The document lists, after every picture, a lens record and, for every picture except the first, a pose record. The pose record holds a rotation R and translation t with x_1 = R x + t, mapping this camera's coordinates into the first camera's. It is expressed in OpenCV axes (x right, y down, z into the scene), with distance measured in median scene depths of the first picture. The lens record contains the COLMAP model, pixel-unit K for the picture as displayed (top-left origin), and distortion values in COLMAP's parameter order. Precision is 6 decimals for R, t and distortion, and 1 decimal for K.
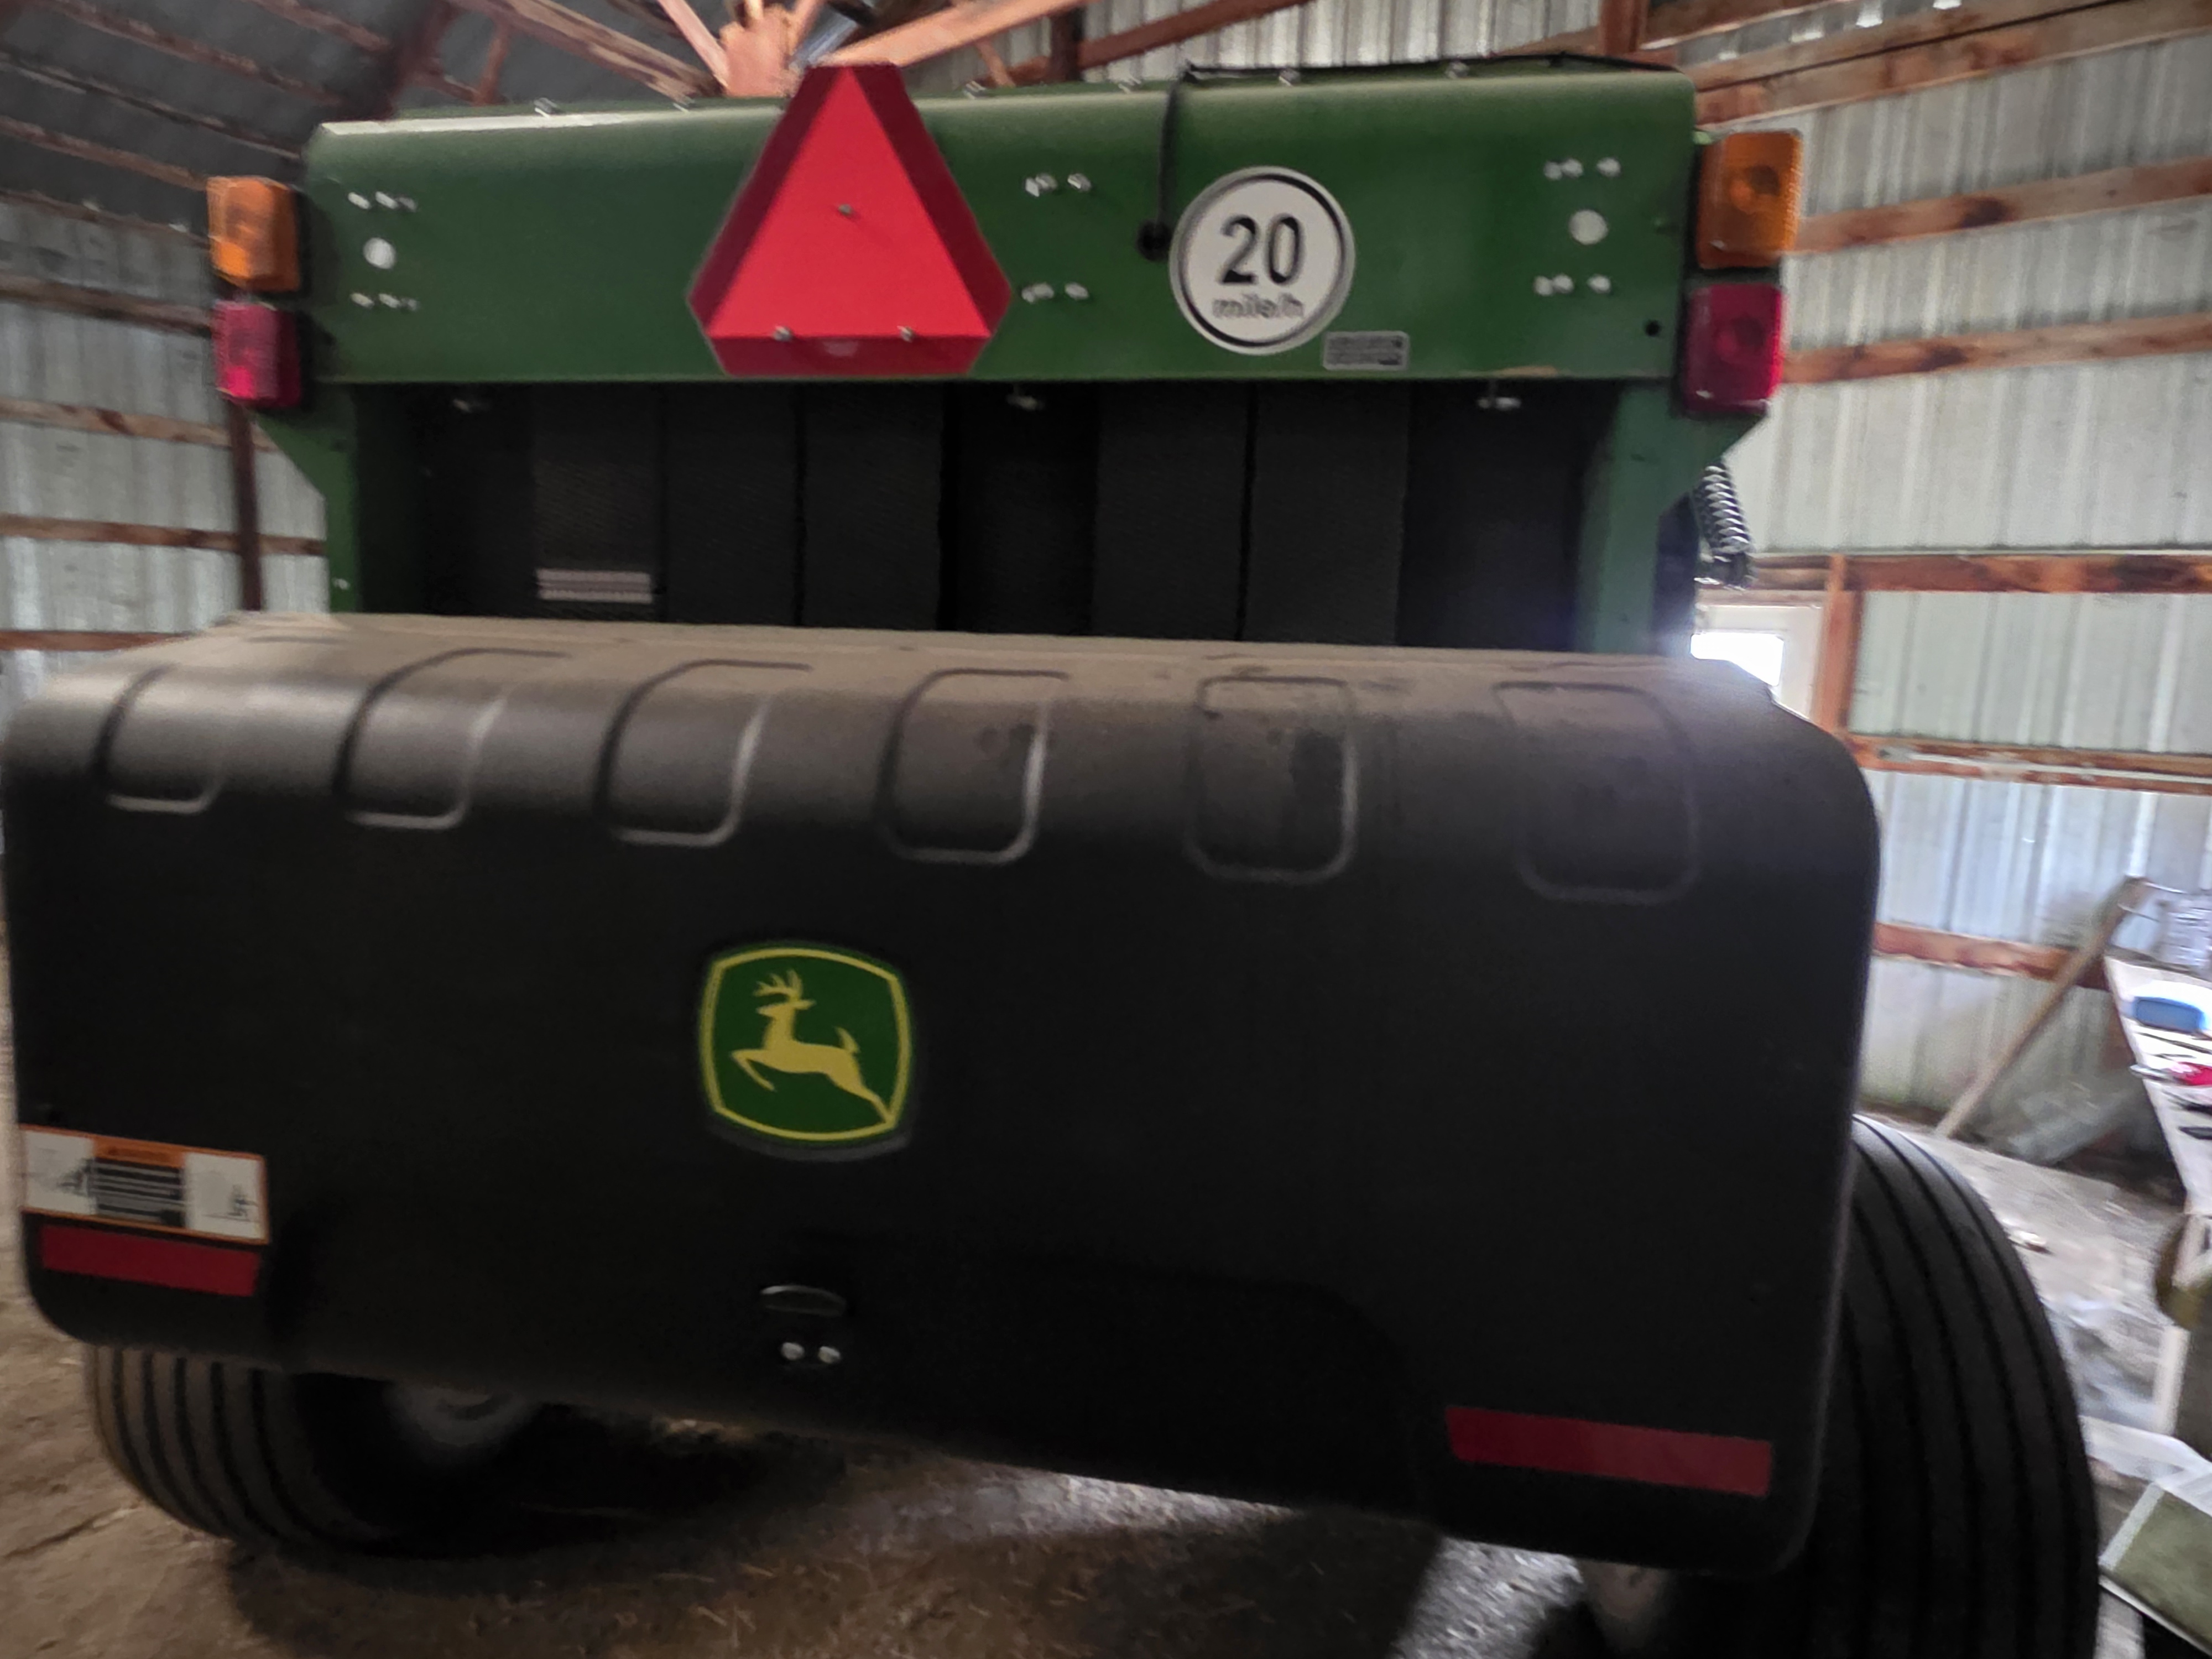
lens RADIAL K [[1183.6, 0, 1108.3], [0, 1183.6, 817.3], [0, 0, 1]] dist [0.001885, -0.002160]
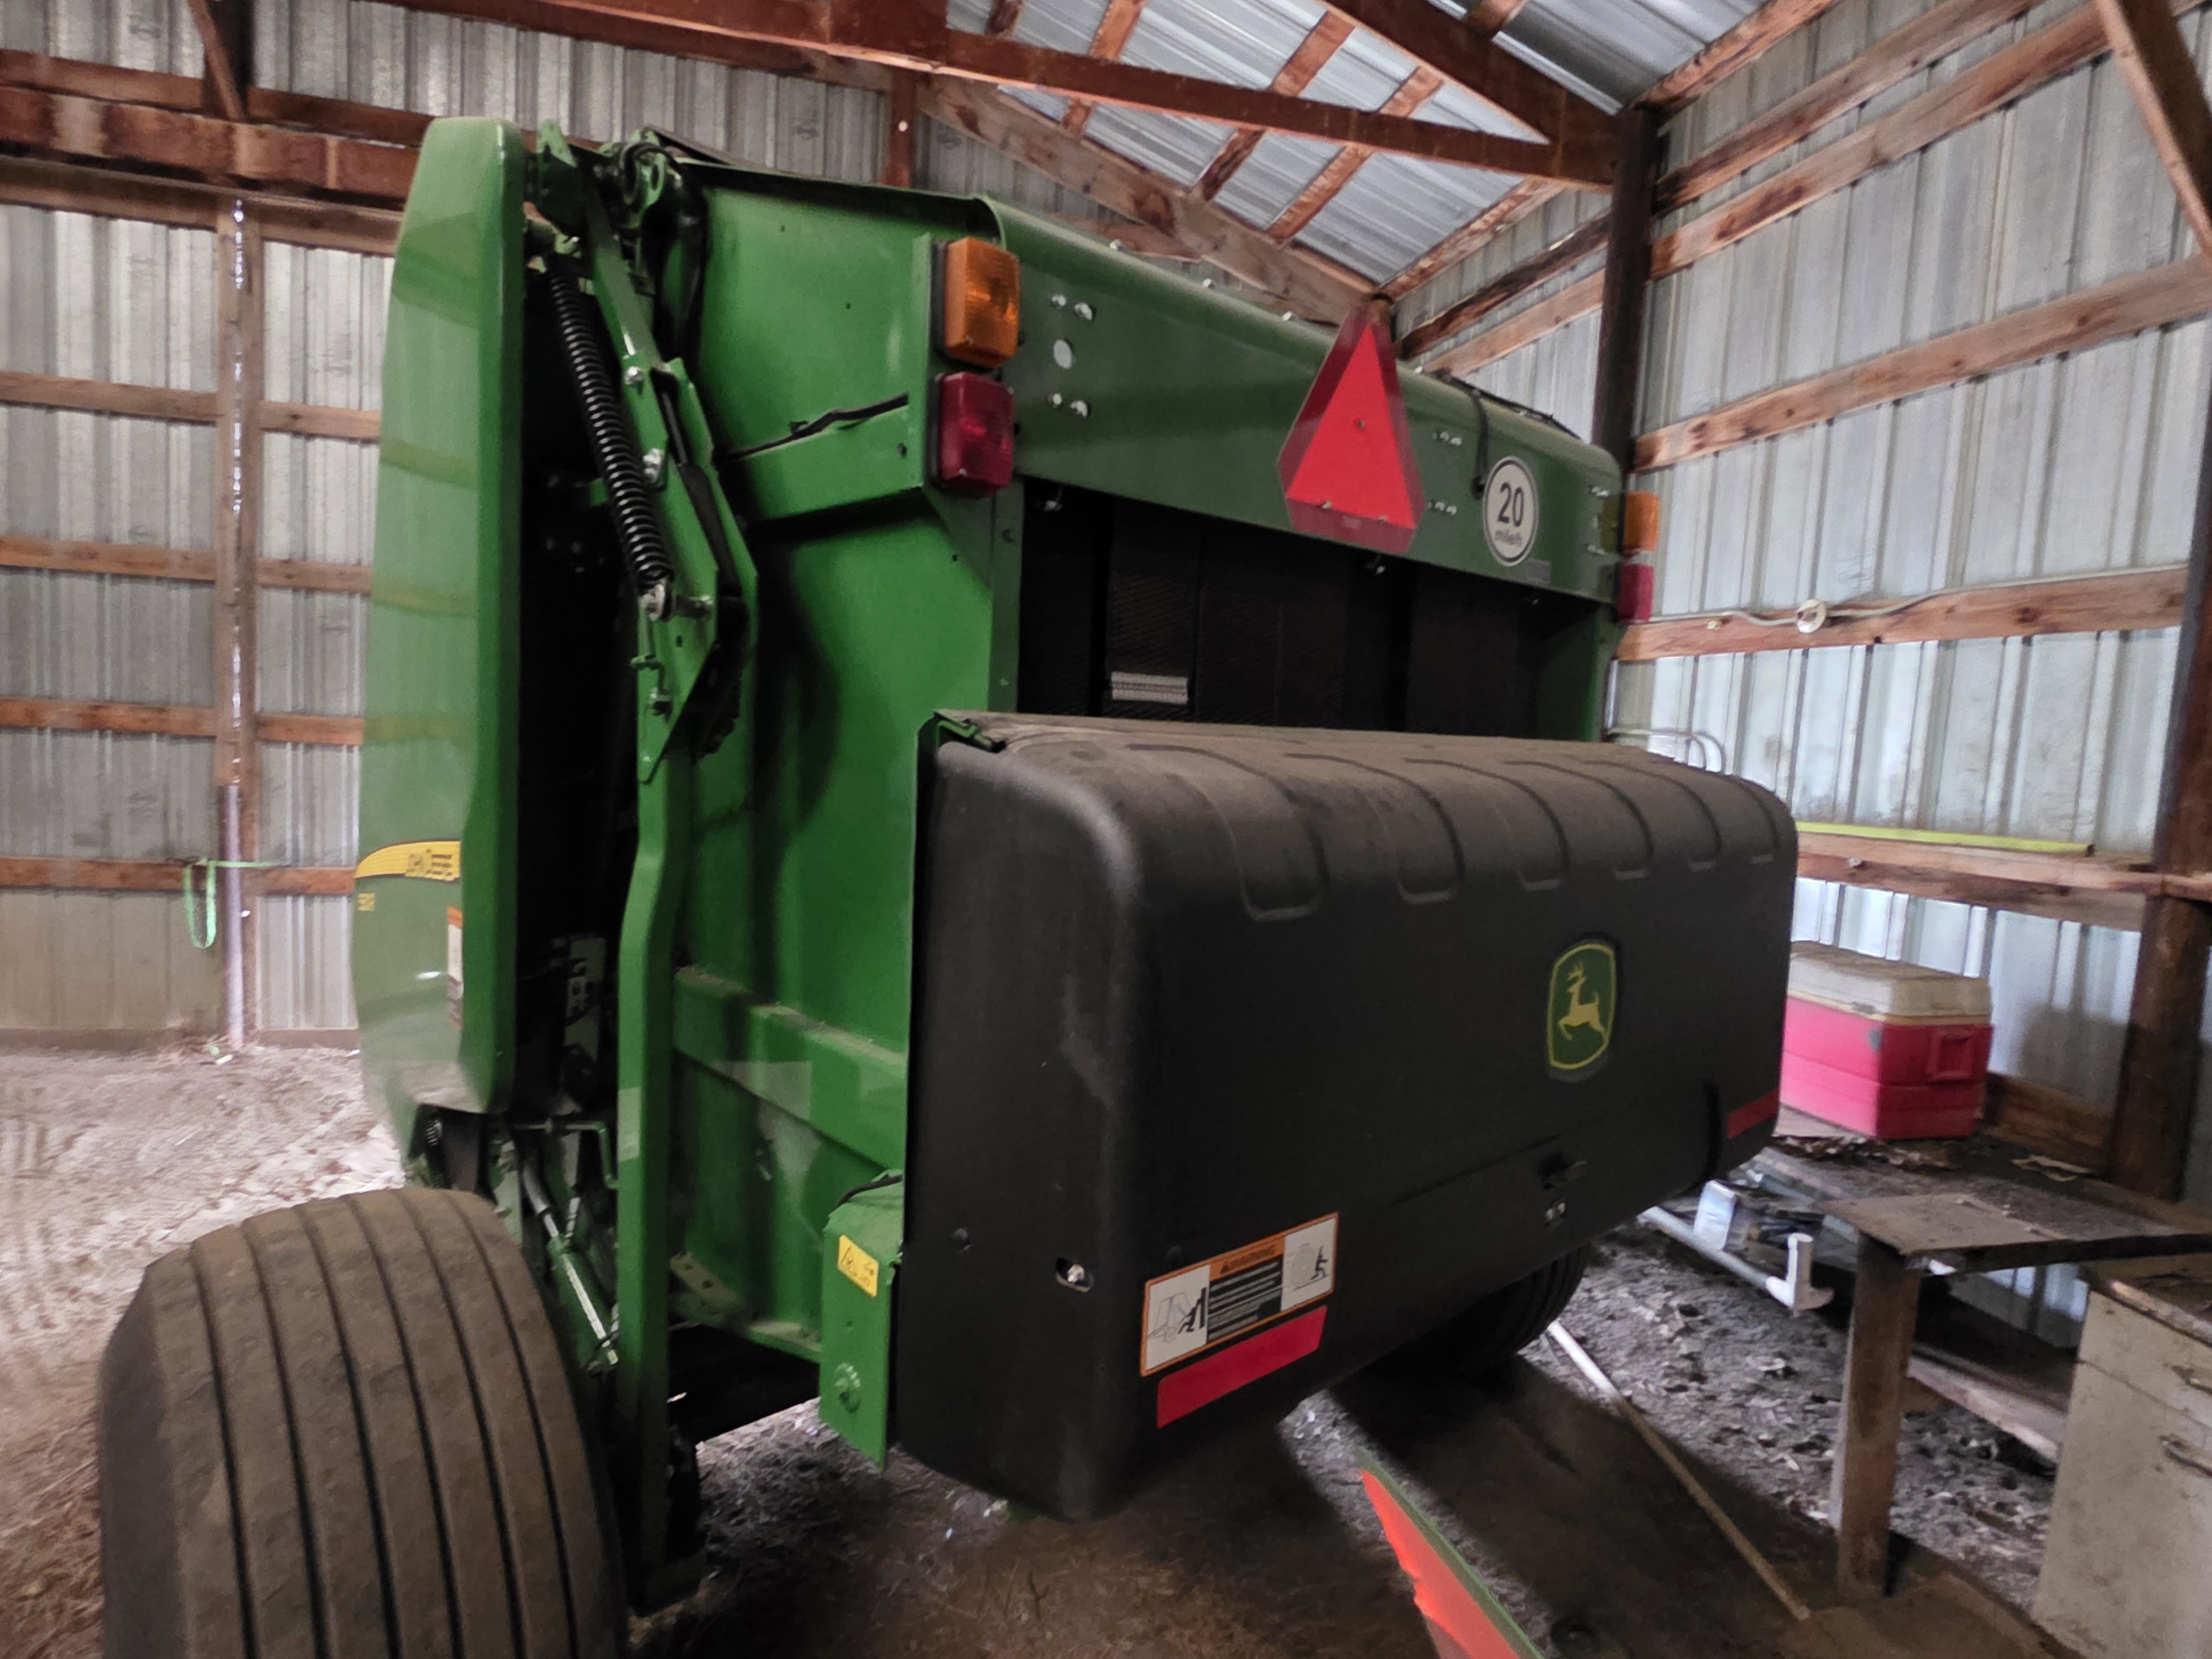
lens RADIAL K [[1183.6, 0, 1107.2], [0, 1183.6, 831.7], [0, 0, 1]] dist [0.001885, -0.002160]
pose [[0.627169, -0.077318, 0.775036, -1.568224], [0.080119, 0.996186, 0.034547, -0.122647], [-0.774751, 0.040429, 0.630972, 0.406361]]
